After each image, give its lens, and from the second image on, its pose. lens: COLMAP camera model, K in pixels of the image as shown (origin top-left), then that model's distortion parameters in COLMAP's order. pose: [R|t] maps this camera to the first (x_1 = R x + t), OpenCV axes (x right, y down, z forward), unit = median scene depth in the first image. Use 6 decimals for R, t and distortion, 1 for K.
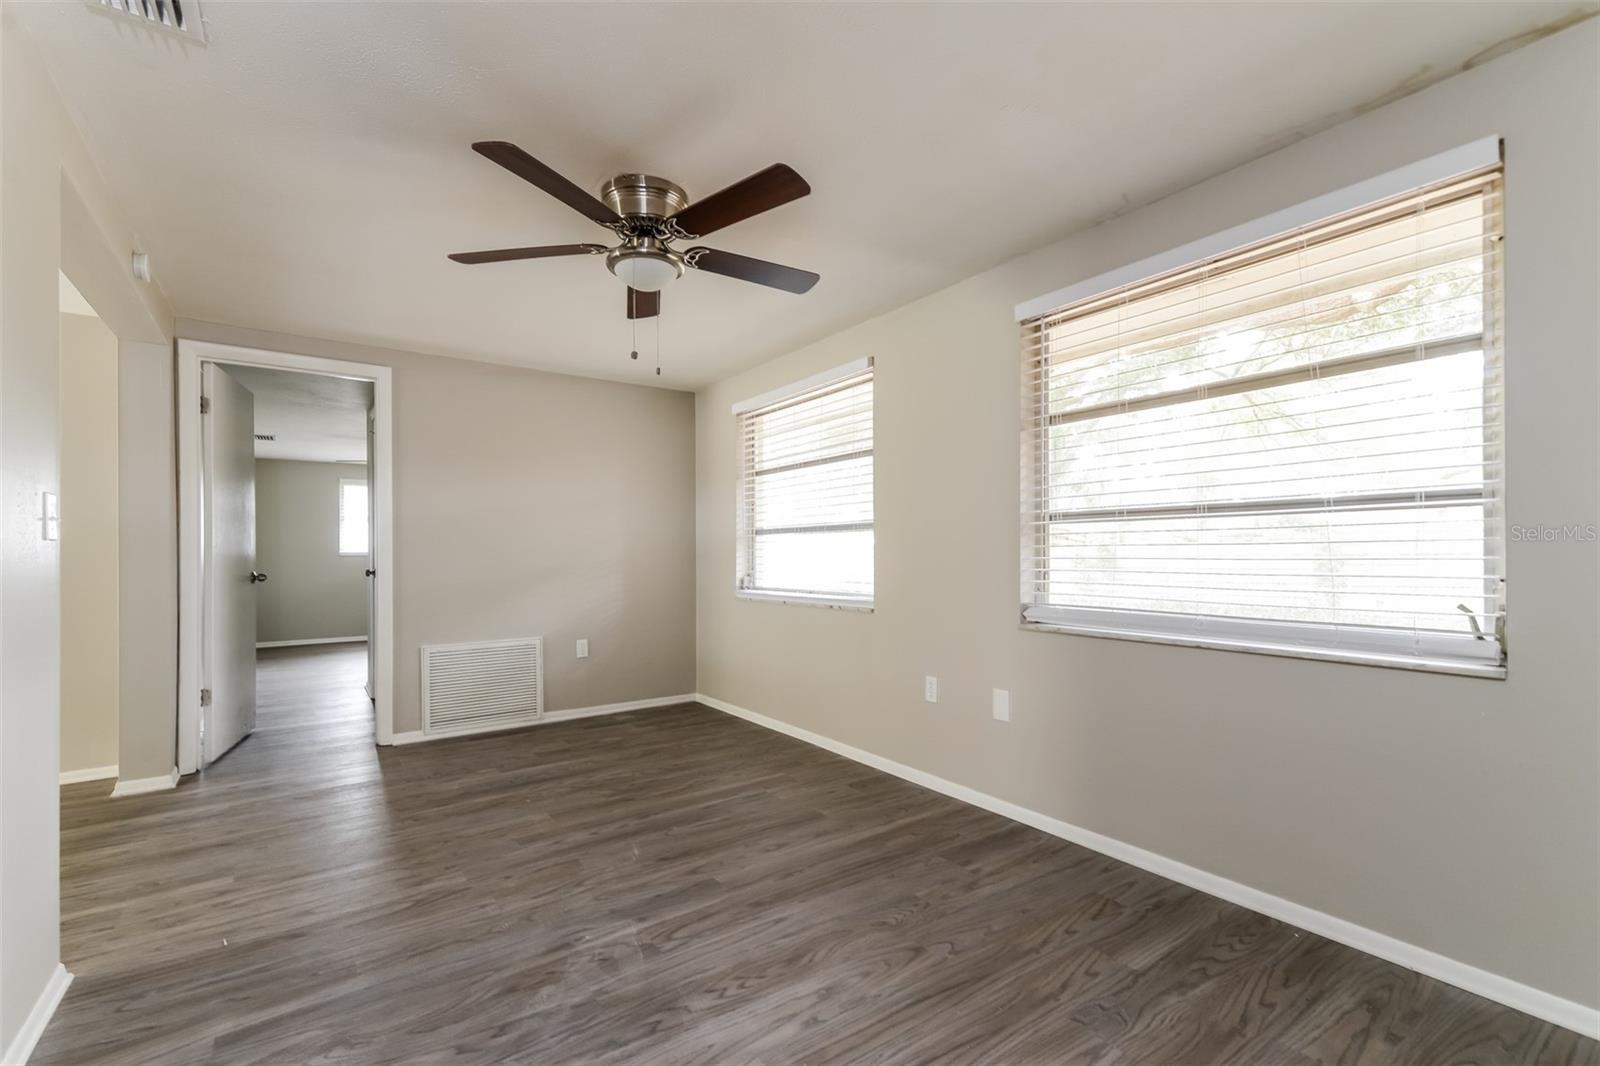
lens RADIAL K [[685.6, 0, 783.2], [0, 685.6, 563.5], [0, 0, 1]] dist [0.023267, -0.000440]
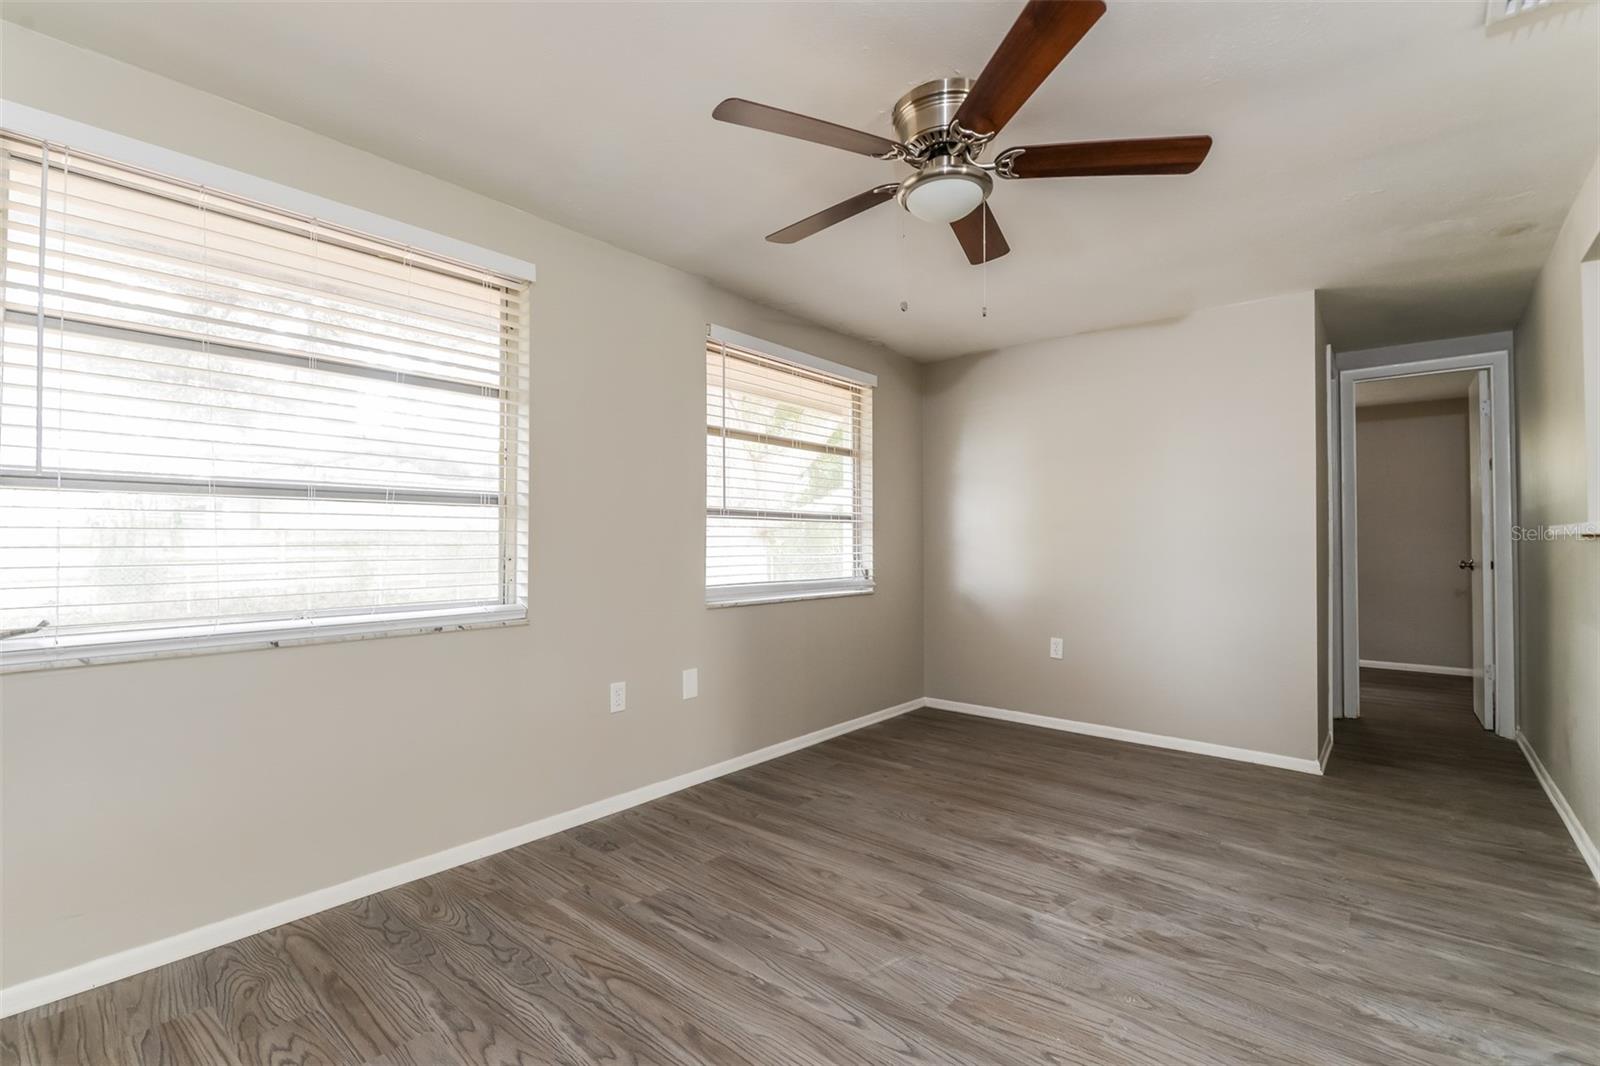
lens RADIAL K [[690.6, 0, 793.1], [0, 690.6, 541.9], [0, 0, 1]] dist [0.006589, -0.000575]
pose [[-0.234095, 0.001682, 0.972212, -0.945784], [0.009936, 0.999950, 0.000663, -0.017400], [-0.972163, 0.009815, -0.234100, 1.350164]]
